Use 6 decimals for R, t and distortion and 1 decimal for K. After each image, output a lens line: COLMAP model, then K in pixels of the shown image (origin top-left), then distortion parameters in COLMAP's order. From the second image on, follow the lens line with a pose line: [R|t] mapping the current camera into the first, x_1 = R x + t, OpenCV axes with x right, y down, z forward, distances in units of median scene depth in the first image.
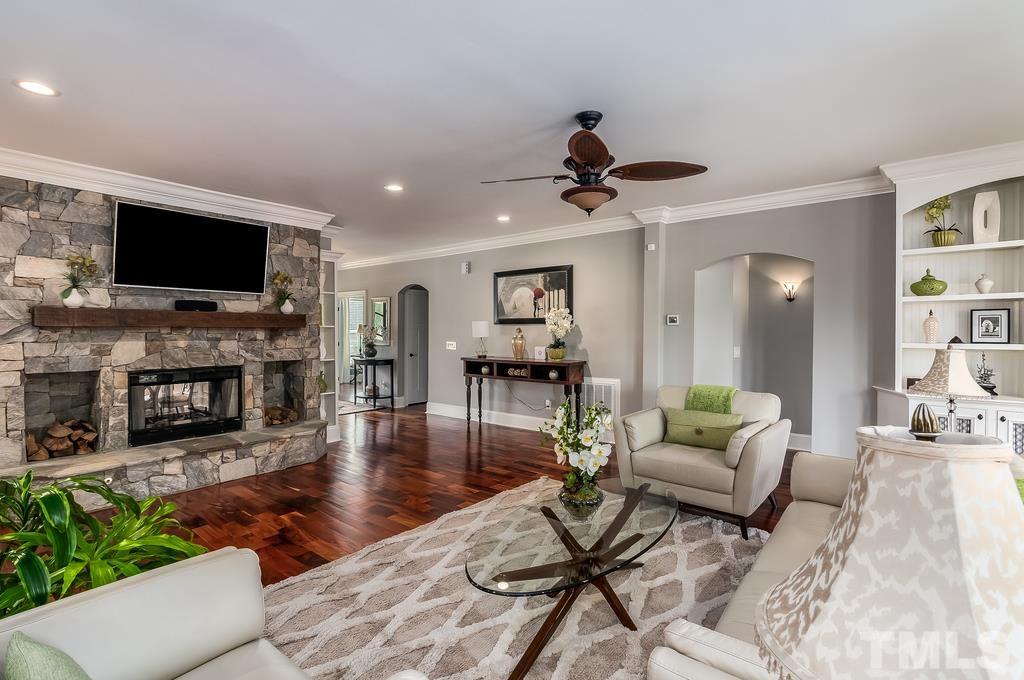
lens RADIAL K [[477.5, 0, 509.4], [0, 477.5, 334.9], [0, 0, 1]] dist [-0.001784, 0.000306]
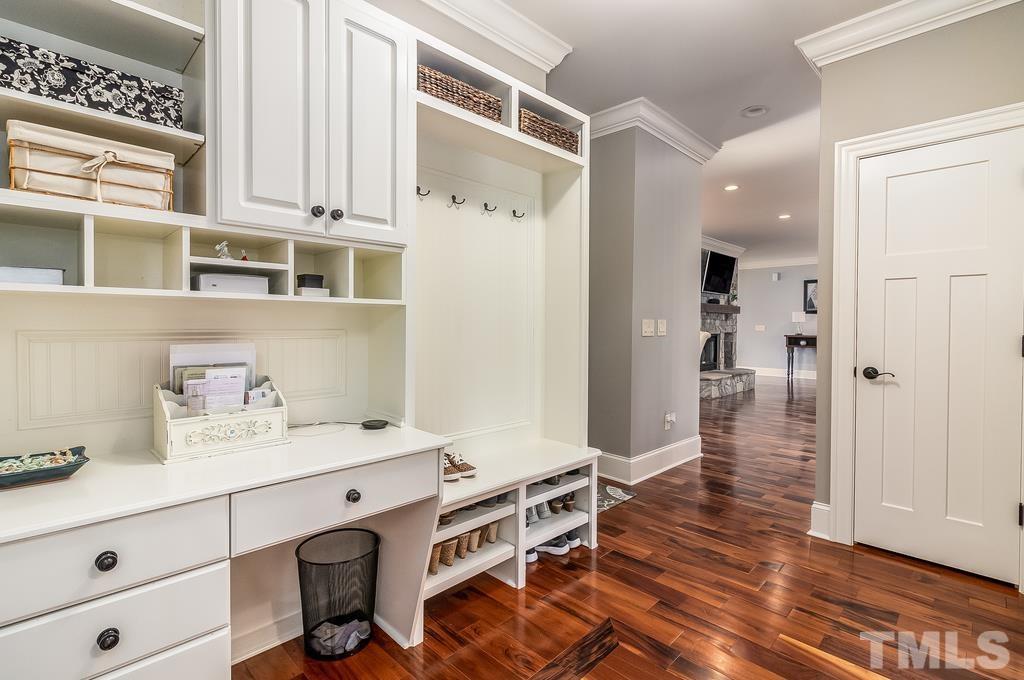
lens RADIAL K [[477.5, 0, 512.1], [0, 477.5, 332.4], [0, 0, 1]] dist [-0.001784, 0.000306]
pose [[0.994798, 0.004078, -0.101787, -0.822658], [-0.003391, 0.999970, 0.006918, 0.030809], [0.101813, -0.006537, 0.994782, -0.635134]]
